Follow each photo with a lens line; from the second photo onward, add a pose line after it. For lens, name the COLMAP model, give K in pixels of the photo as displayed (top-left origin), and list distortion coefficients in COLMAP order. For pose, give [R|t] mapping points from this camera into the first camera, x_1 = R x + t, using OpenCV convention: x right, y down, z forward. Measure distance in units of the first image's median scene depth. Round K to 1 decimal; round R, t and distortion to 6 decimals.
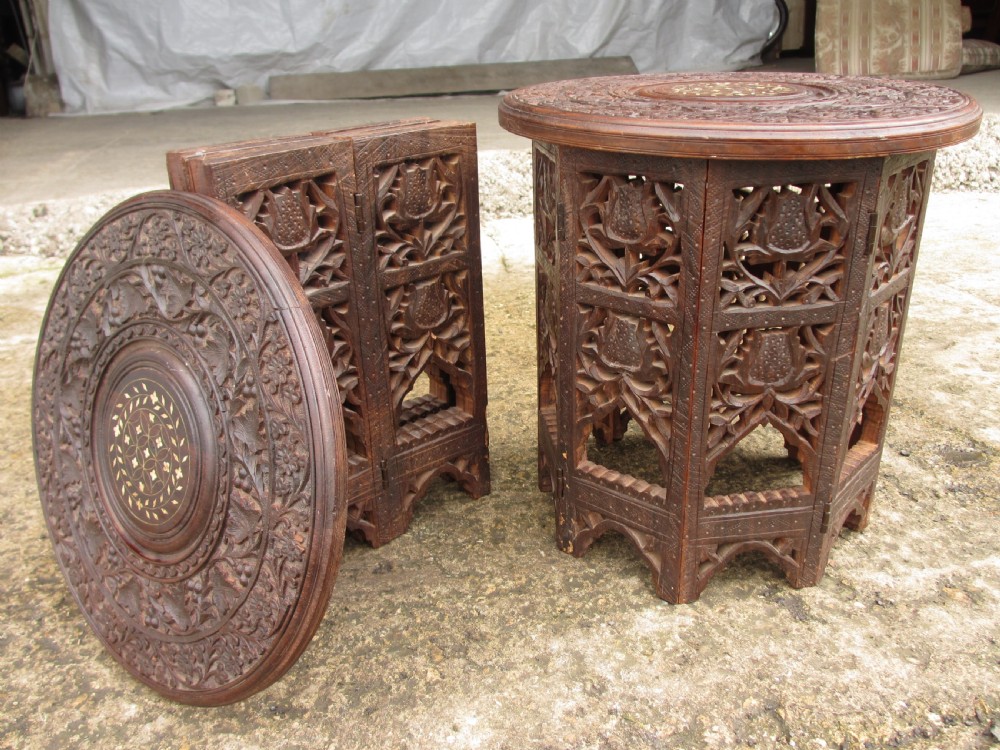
lens RADIAL K [[845.4, 0, 512.8], [0, 845.4, 361.4], [0, 0, 1]] dist [-0.104368, 0.059093]
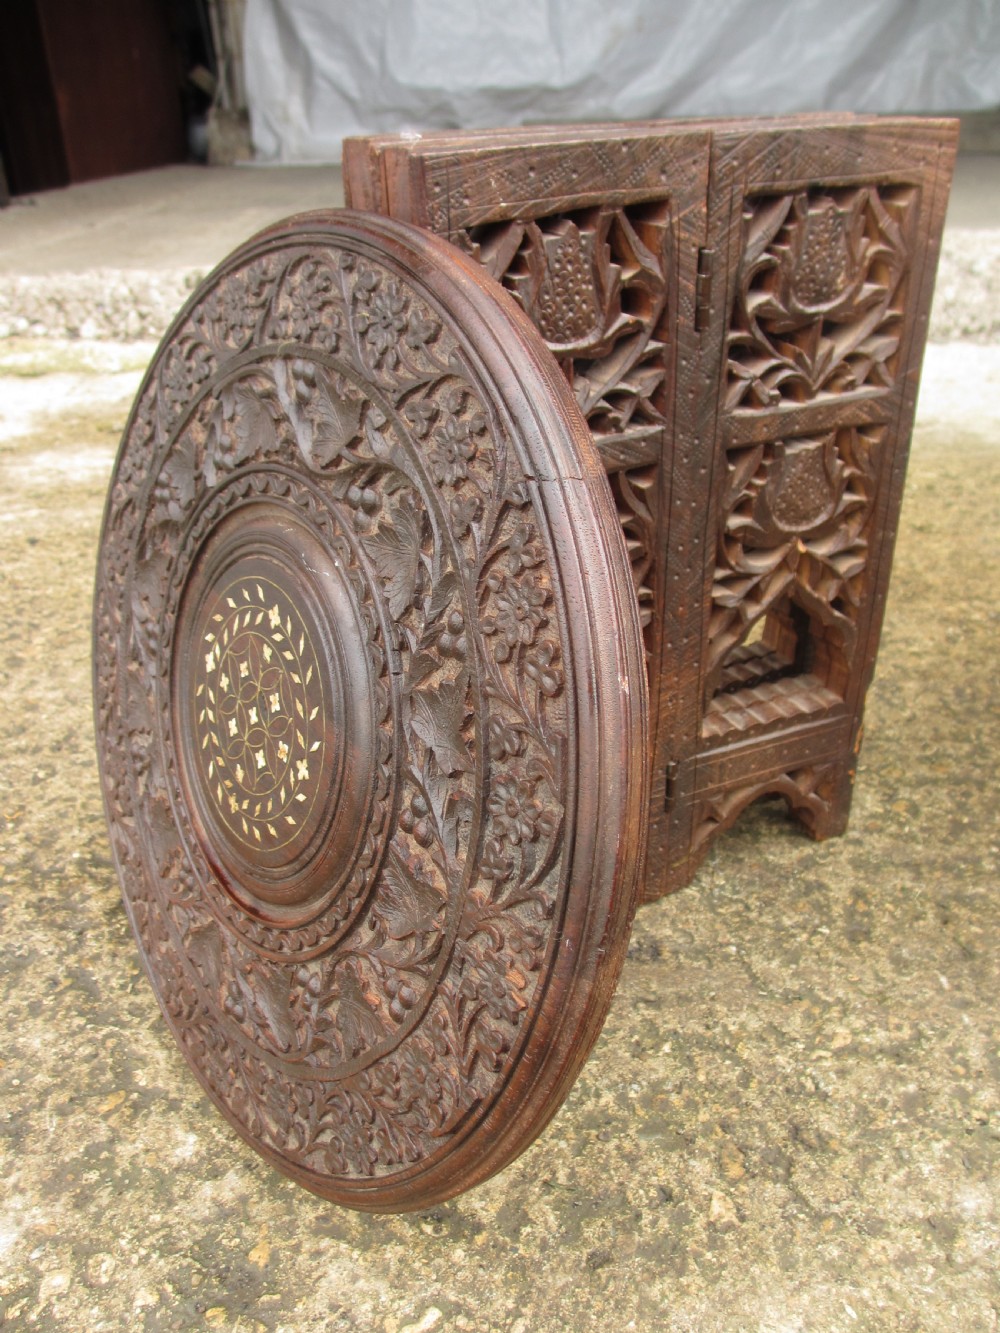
lens RADIAL K [[1111.7, 0, 479.0], [0, 1111.7, 668.1], [0, 0, 1]] dist [-0.075088, 0.053129]
pose [[0.953868, 0.147056, -0.261746, -0.110144], [-0.113988, 0.983935, 0.137399, -0.032233], [0.277746, -0.101225, 0.955307, 0.331984]]
